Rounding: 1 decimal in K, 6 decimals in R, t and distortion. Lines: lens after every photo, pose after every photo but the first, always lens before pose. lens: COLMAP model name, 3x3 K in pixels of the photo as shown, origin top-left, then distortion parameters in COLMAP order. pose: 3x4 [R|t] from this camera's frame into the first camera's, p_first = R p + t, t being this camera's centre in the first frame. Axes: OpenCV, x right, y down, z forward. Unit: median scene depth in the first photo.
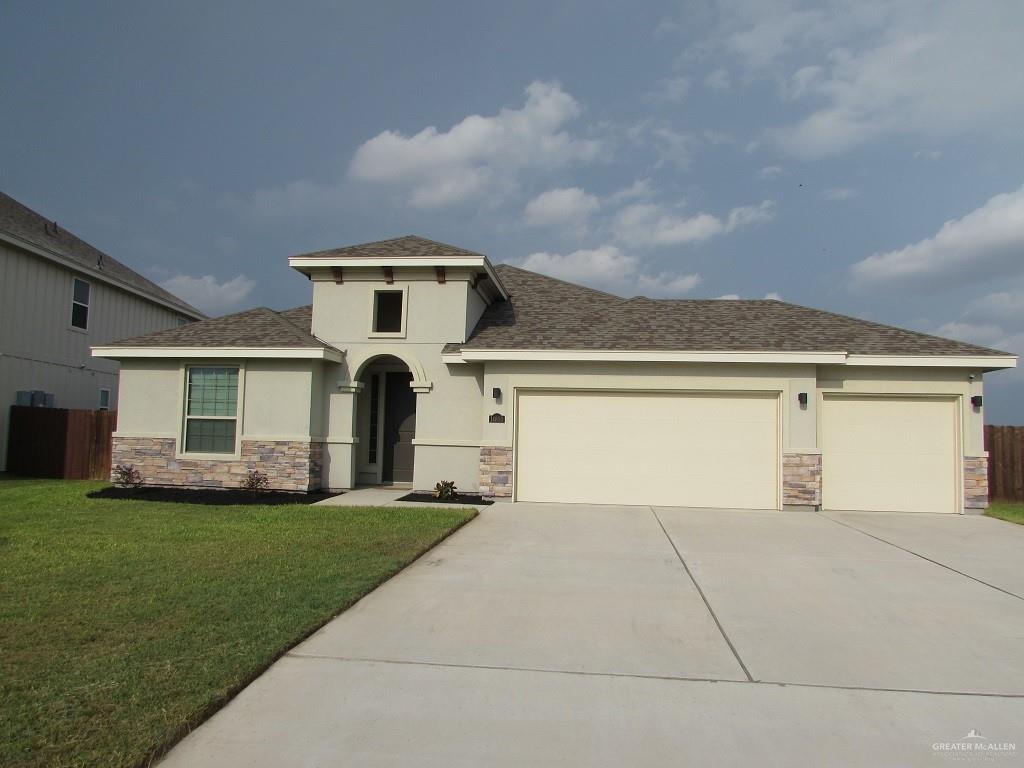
lens RADIAL K [[722.6, 0, 512.0], [0, 722.6, 384.0], [0, 0, 1]] dist [-0.009349, -0.002989]
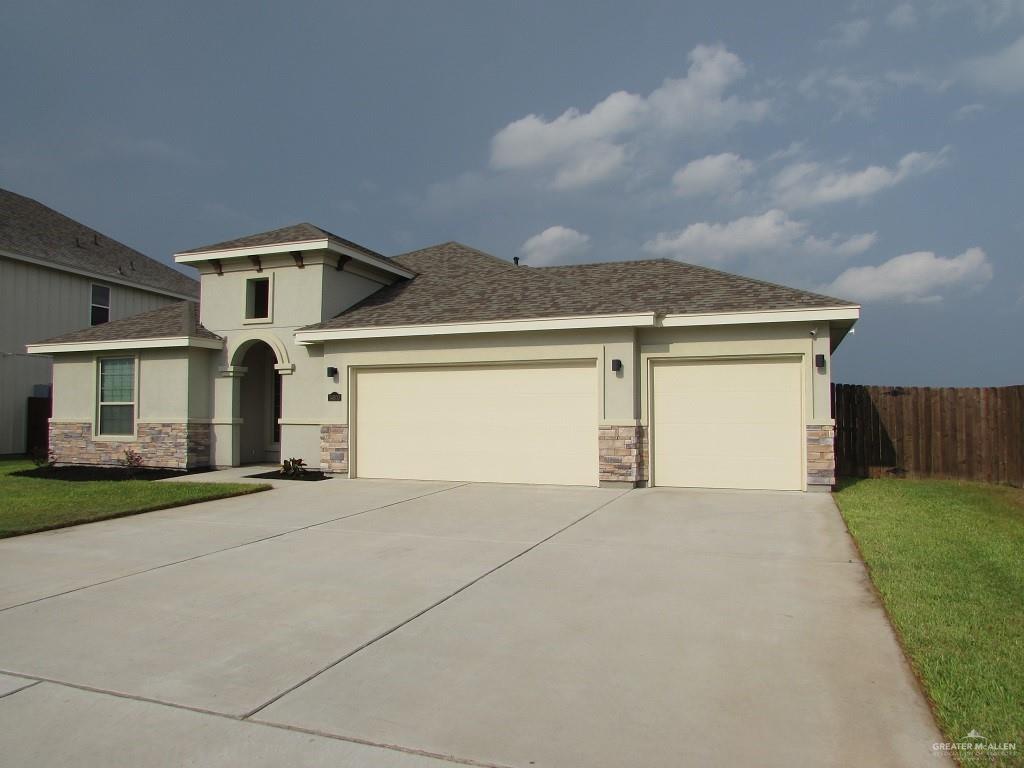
lens RADIAL K [[709.6, 0, 512.0], [0, 709.6, 384.0], [0, 0, 1]] dist [-0.005796, -0.006426]
pose [[0.970397, -0.033626, -0.239161, 0.439375], [0.040810, 0.998850, 0.025149, 0.013769], [0.238041, -0.034165, 0.970654, 0.081841]]
